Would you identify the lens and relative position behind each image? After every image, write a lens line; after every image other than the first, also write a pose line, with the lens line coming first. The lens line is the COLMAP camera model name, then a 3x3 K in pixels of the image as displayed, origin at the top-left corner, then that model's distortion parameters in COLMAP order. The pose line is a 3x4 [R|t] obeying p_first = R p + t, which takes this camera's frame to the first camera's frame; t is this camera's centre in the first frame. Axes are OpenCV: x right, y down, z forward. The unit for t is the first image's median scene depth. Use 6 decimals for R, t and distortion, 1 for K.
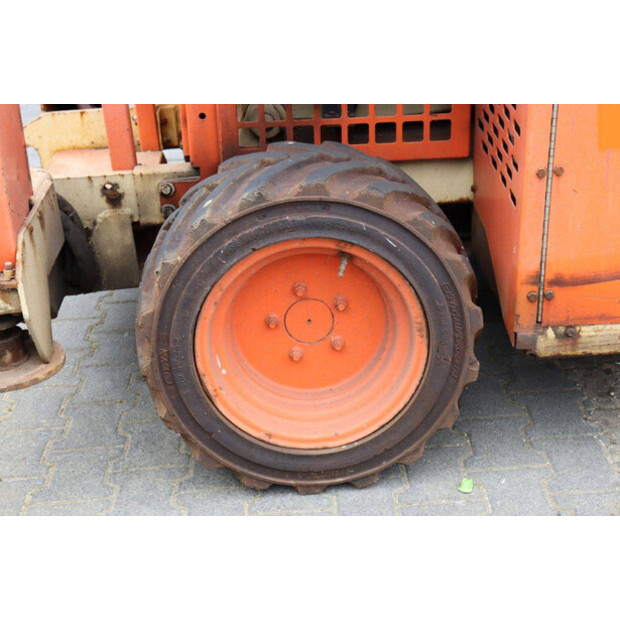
lens RADIAL K [[1133.2, 0, 310.1], [0, 1133.2, 310.9], [0, 0, 1]] dist [0.165597, 0.000000]
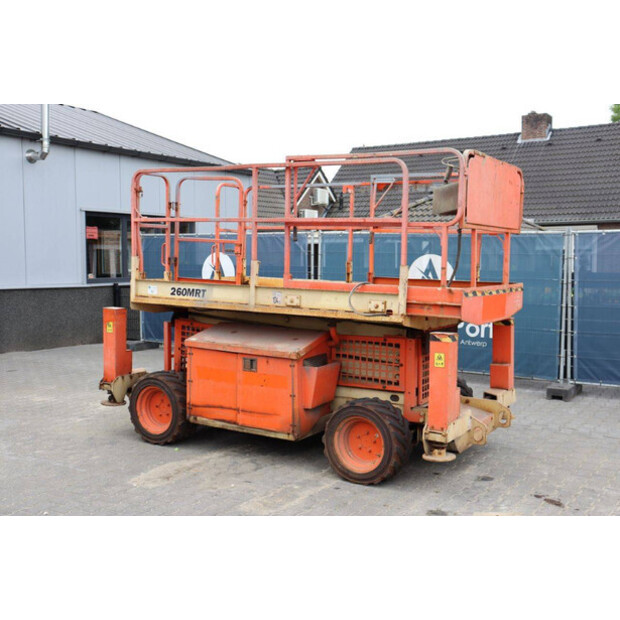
lens RADIAL K [[744.0, 0, 312.1], [0, 744.0, 310.0], [0, 0, 1]] dist [0.016809, 0.000000]
pose [[0.828431, 0.121458, -0.546764, 2.189944], [-0.281945, 0.933931, -0.219726, 0.139141], [0.483952, 0.336185, 0.807942, -1.337738]]
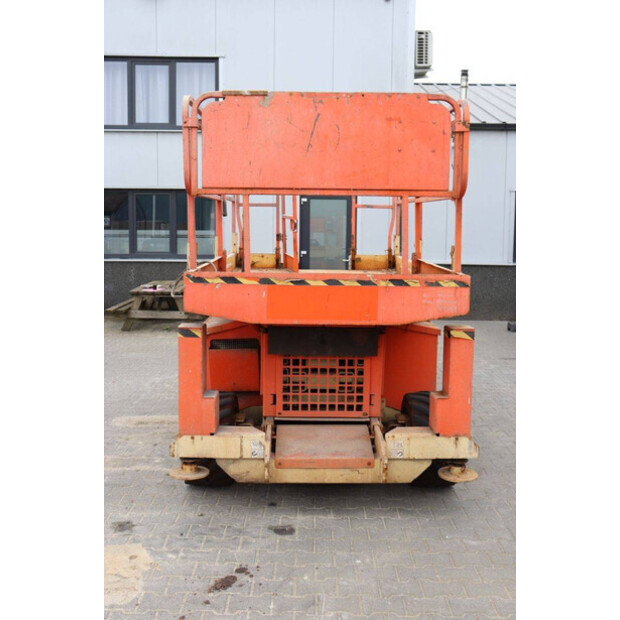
lens RADIAL K [[644.4, 0, 309.8], [0, 644.4, 303.3], [0, 0, 1]] dist [-0.040205, 0.000000]
pose [[-0.039520, 0.177812, -0.983271, 2.904424], [-0.399965, 0.898952, 0.178640, -0.952201], [0.915678, 0.400334, 0.035592, 1.107387]]
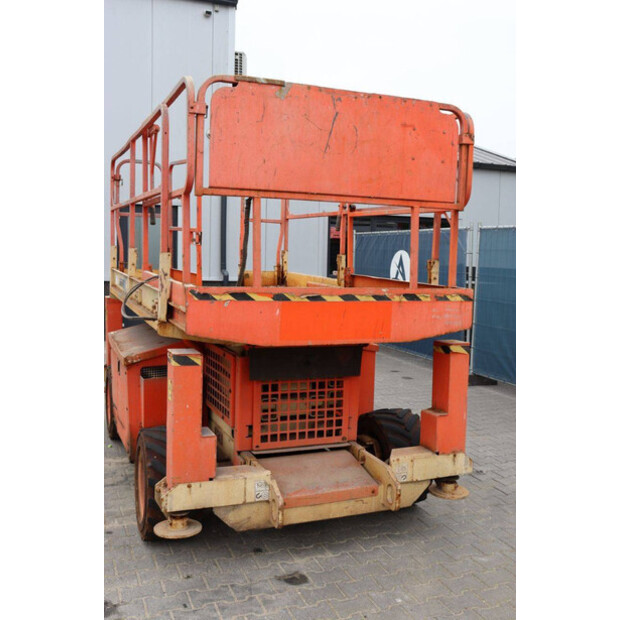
lens RADIAL K [[644.4, 0, 305.1], [0, 644.4, 305.5], [0, 0, 1]] dist [-0.040205, 0.000000]
pose [[0.326126, 0.157481, -0.932117, 2.640133], [-0.417035, 0.908858, 0.007640, -0.677108], [0.848365, 0.386234, 0.362077, 0.564501]]
